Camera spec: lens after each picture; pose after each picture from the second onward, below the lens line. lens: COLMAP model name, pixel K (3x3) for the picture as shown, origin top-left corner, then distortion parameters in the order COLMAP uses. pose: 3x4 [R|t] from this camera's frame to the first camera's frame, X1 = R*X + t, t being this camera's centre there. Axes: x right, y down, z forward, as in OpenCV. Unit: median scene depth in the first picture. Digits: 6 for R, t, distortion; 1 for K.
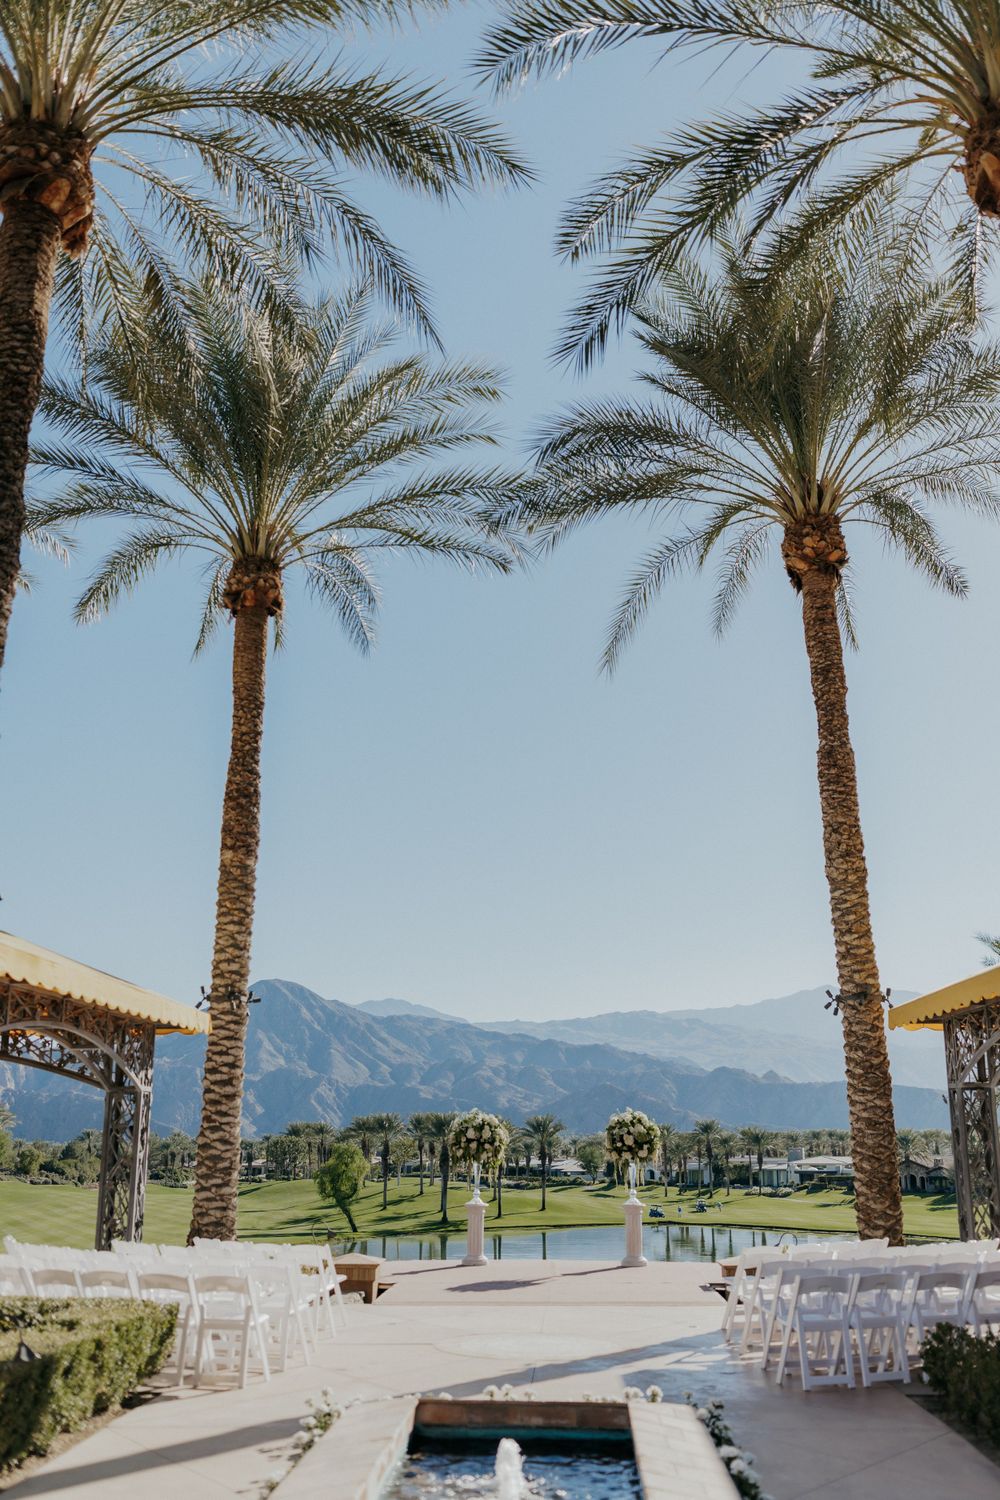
lens RADIAL K [[1418.7, 0, 497.8], [0, 1418.7, 759.4], [0, 0, 1]] dist [0.000946, 0.000000]
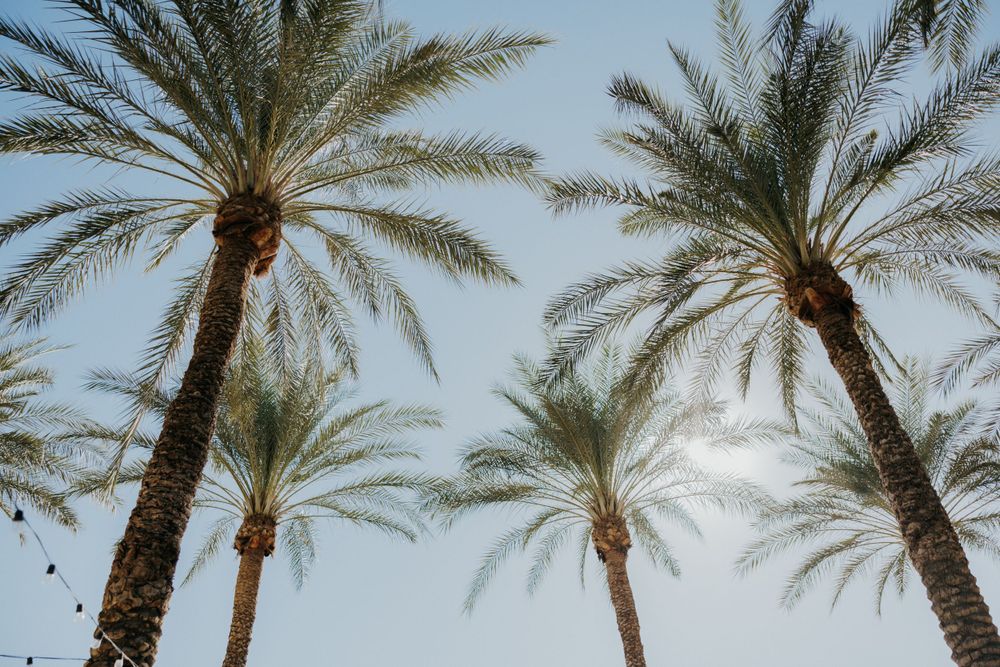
lens RADIAL K [[797.5, 0, 497.4], [0, 797.5, 327.8], [0, 0, 1]] dist [0.011372, 0.008603]
pose [[0.970825, 0.127938, 0.202807, -0.127236], [-0.028793, 0.901850, -0.431089, 0.036652], [-0.238054, 0.412673, 0.879222, 0.115660]]
